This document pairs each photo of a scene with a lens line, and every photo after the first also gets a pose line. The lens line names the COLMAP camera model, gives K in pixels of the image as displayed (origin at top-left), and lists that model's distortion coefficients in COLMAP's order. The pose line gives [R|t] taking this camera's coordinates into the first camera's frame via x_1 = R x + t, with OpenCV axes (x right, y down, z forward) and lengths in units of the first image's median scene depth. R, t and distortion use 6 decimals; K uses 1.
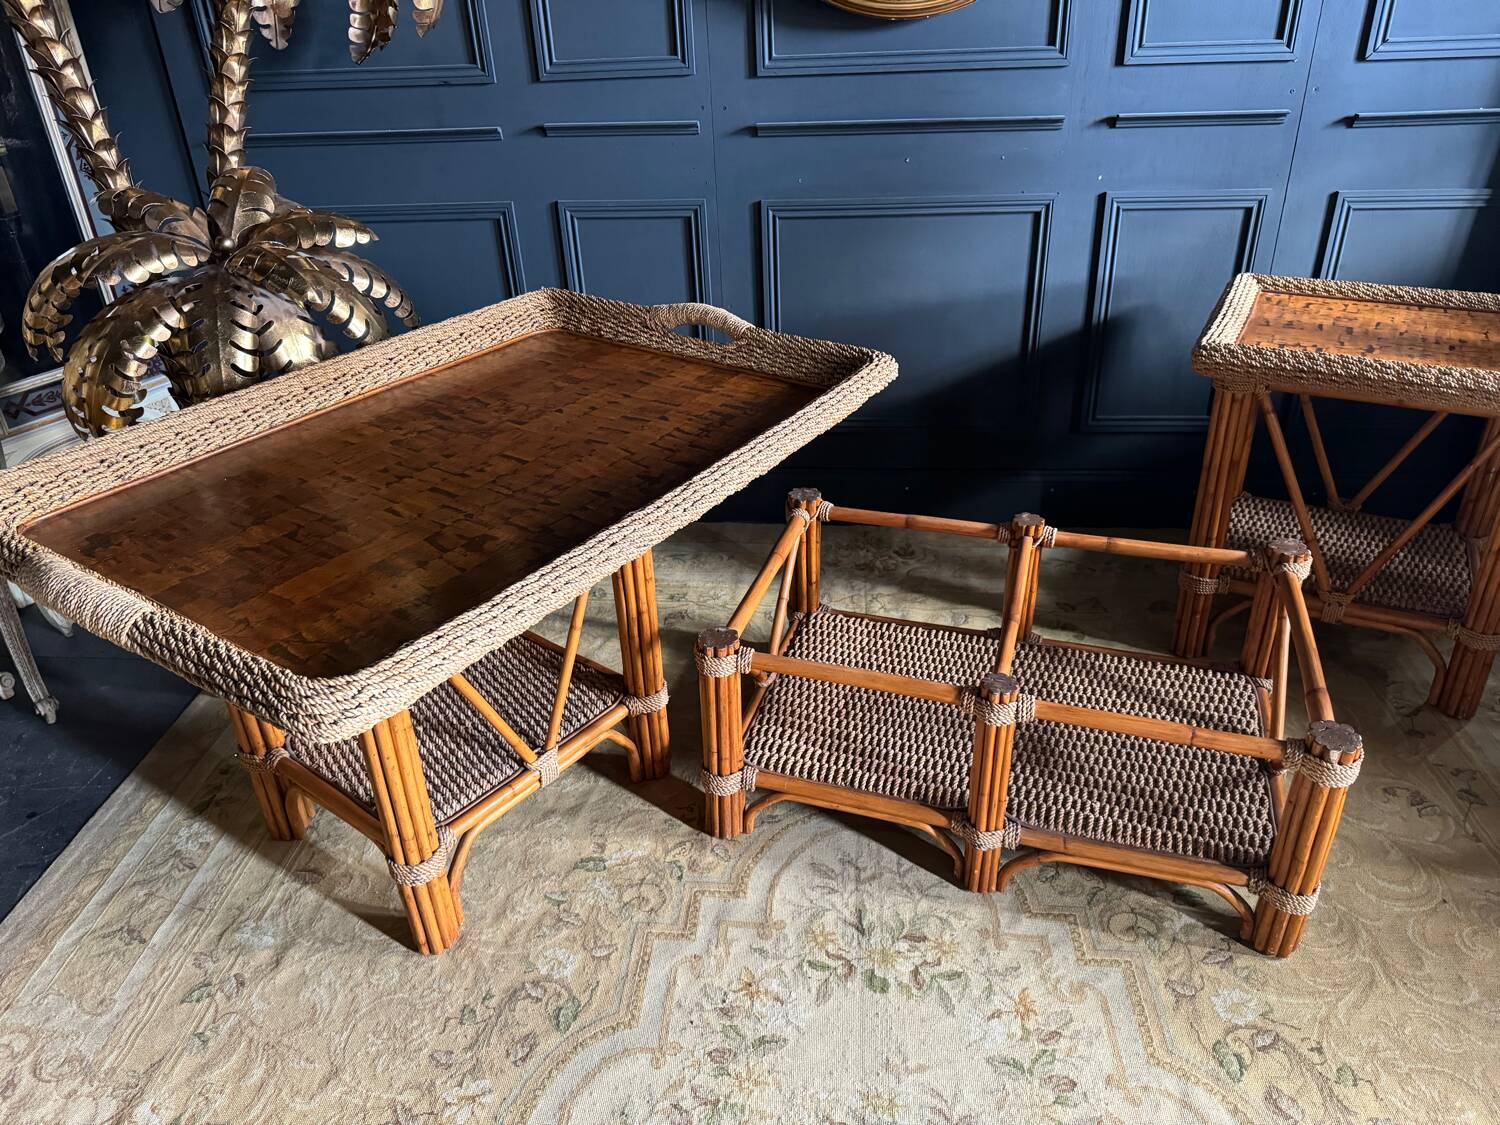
lens RADIAL K [[1055.7, 0, 743.4], [0, 1055.7, 564.9], [0, 0, 1]] dist [0.009183, -0.022002]
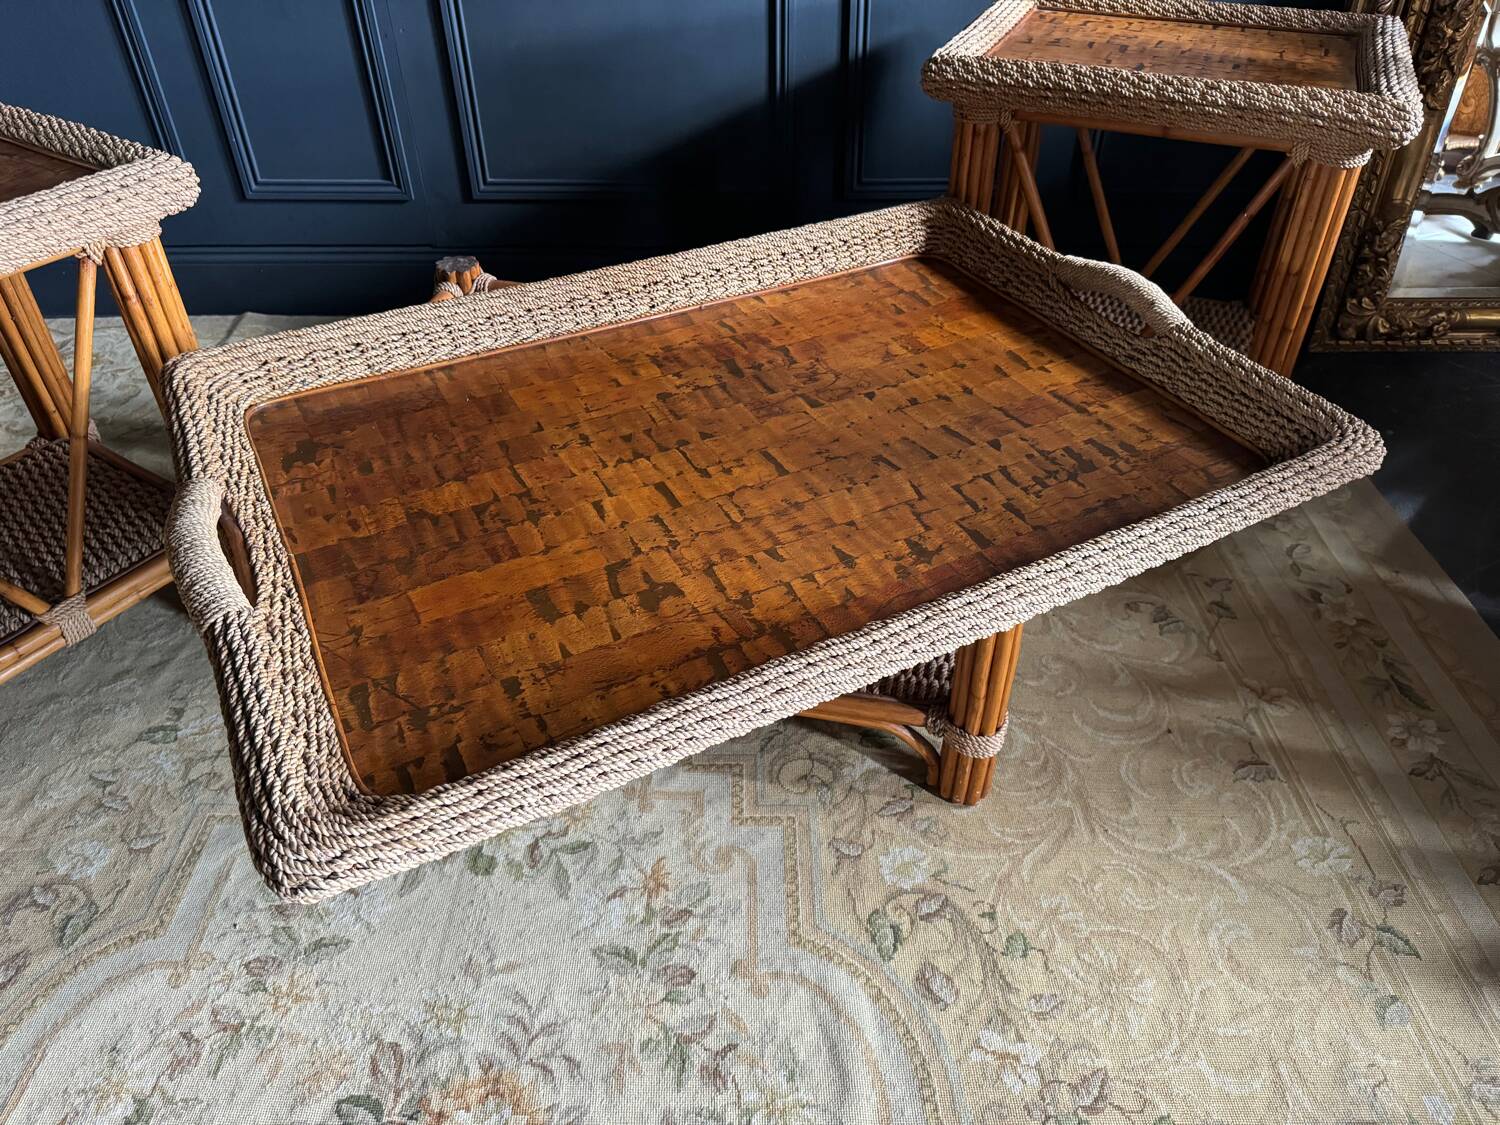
lens RADIAL K [[1047.3, 0, 750.0], [0, 1047.3, 575.7], [0, 0, 1]] dist [0.024150, -0.046347]
pose [[0.995244, -0.034442, 0.091123, 0.261520], [0.018568, 0.985333, 0.169628, 0.044140], [-0.095629, -0.167129, 0.981286, 0.221108]]
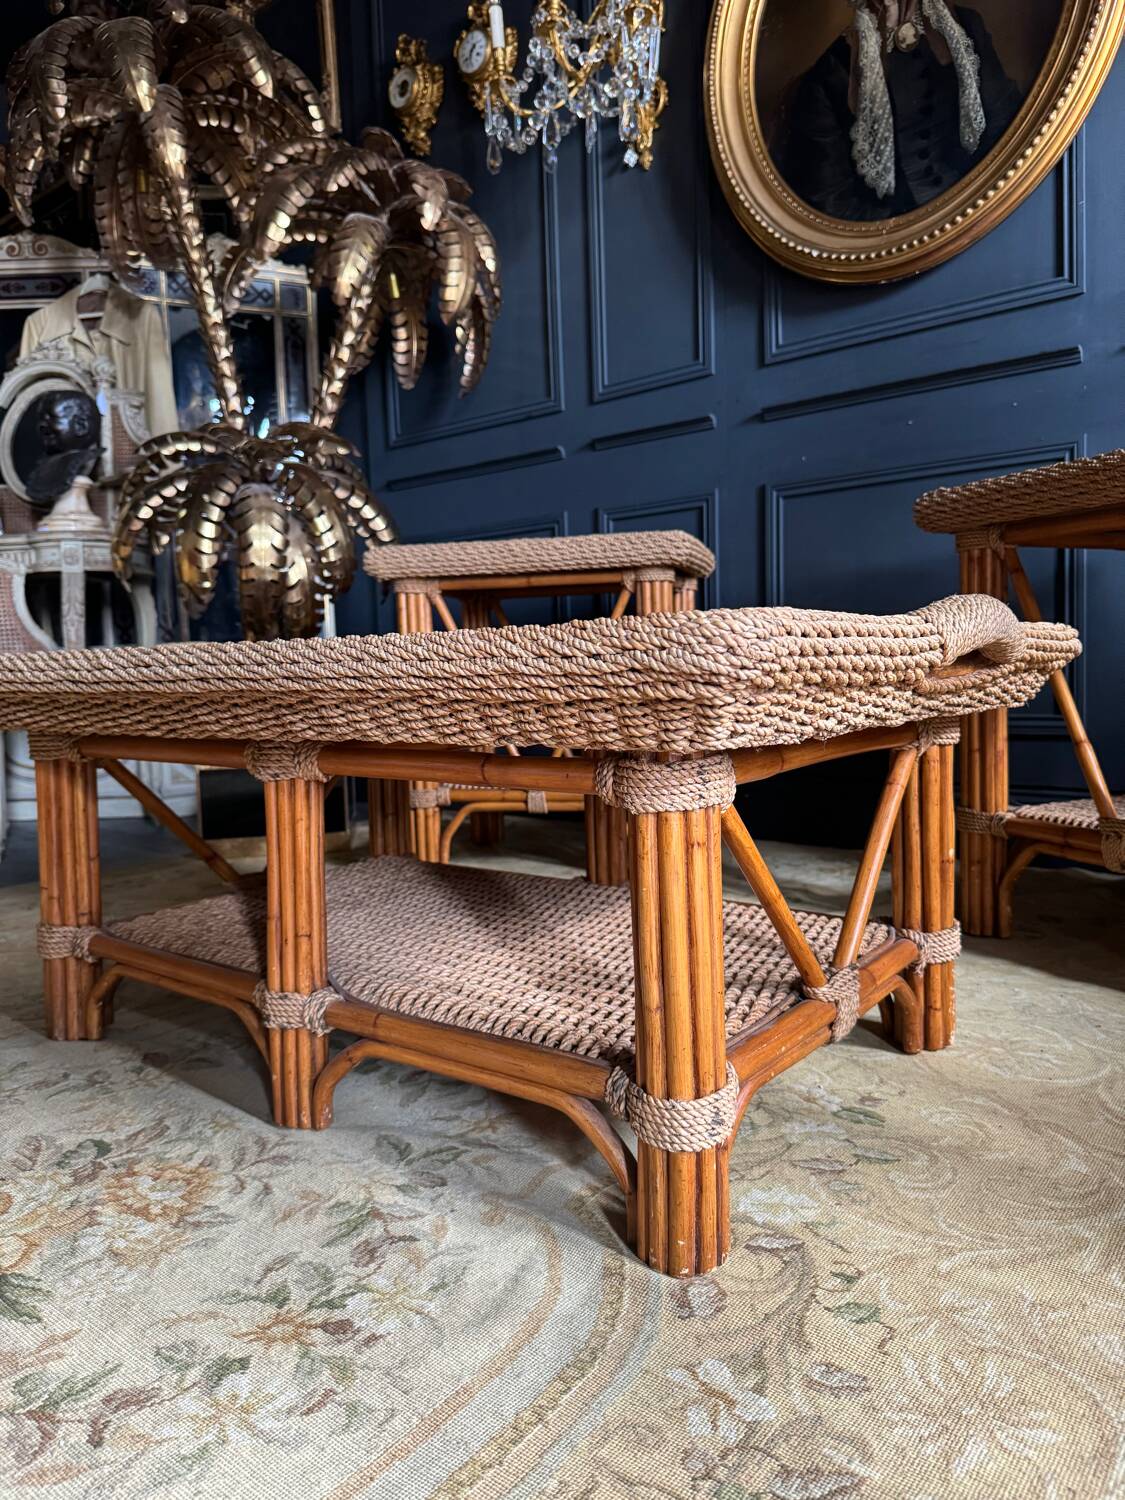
lens RADIAL K [[1068.7, 0, 558.8], [0, 1068.7, 744.1], [0, 0, 1]] dist [0.013781, -0.033529]
pose [[0.835818, 0.054584, -0.546287, 0.638124], [-0.271262, 0.906159, -0.324489, 0.391821], [0.477311, 0.419401, 0.772190, 0.366702]]
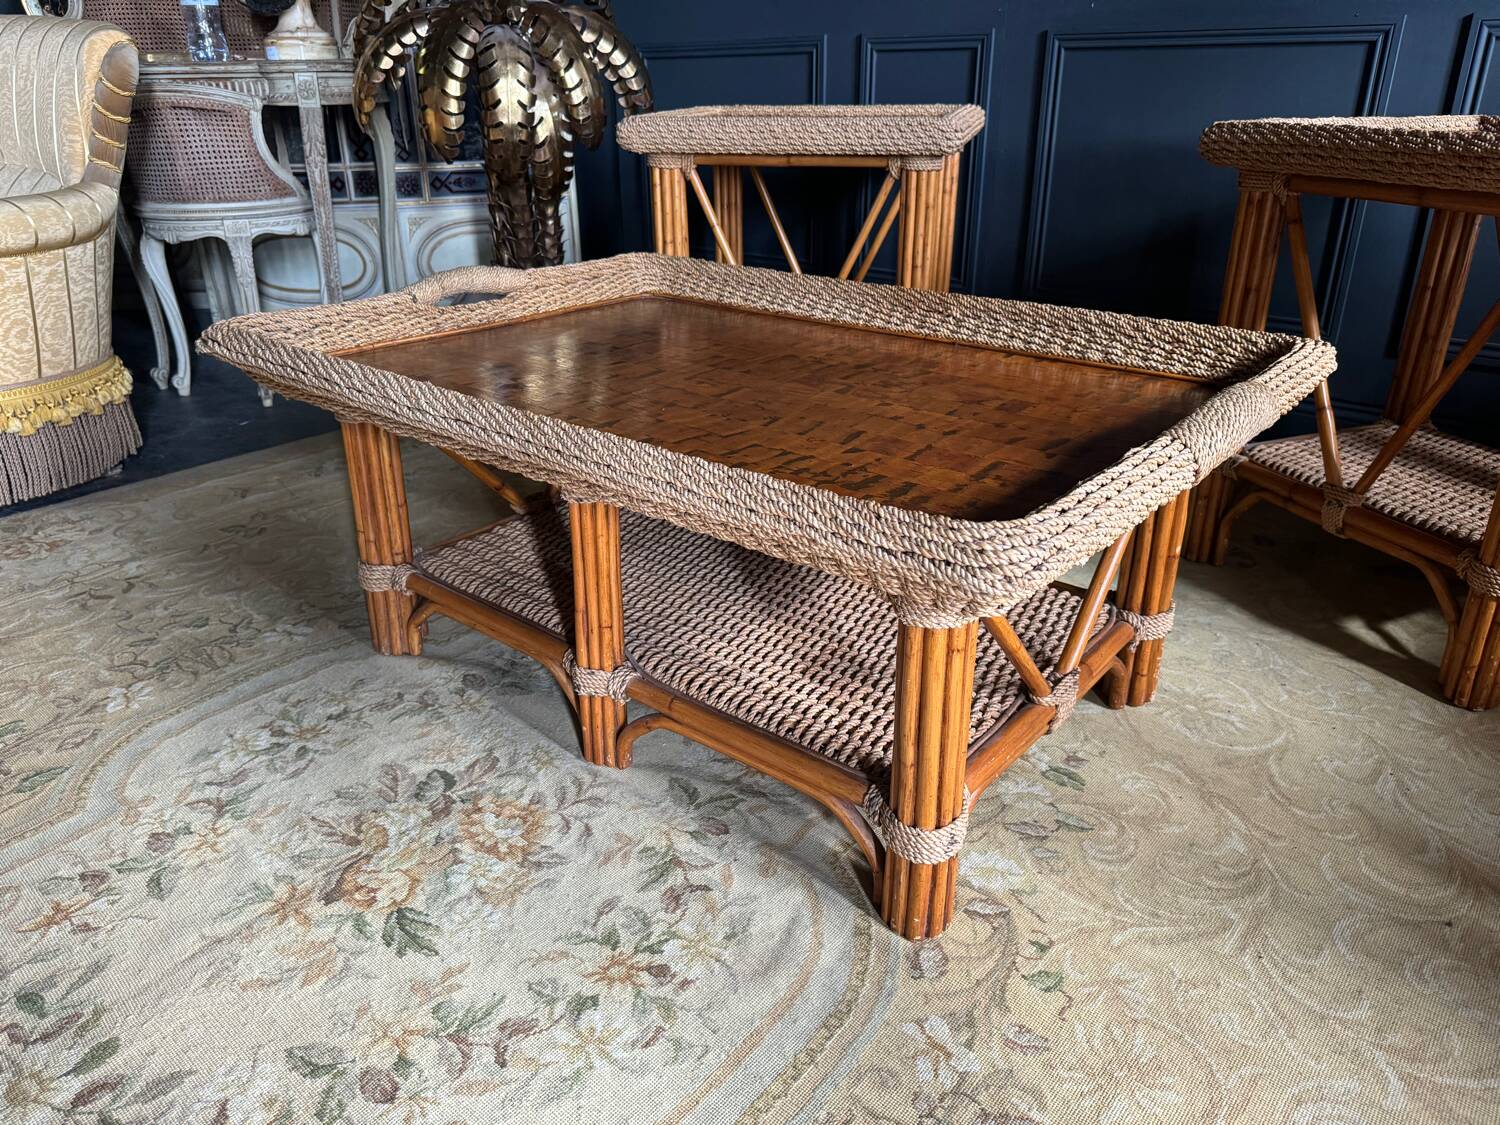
lens RADIAL K [[1060.7, 0, 750.0], [0, 1060.7, 562.5], [0, 0, 1]] dist [0.030298, -0.054154]
pose [[0.814660, 0.267795, -0.514408, 0.619710], [-0.304520, 0.952410, 0.013550, 0.243620], [0.493556, 0.145609, 0.857438, 0.240540]]
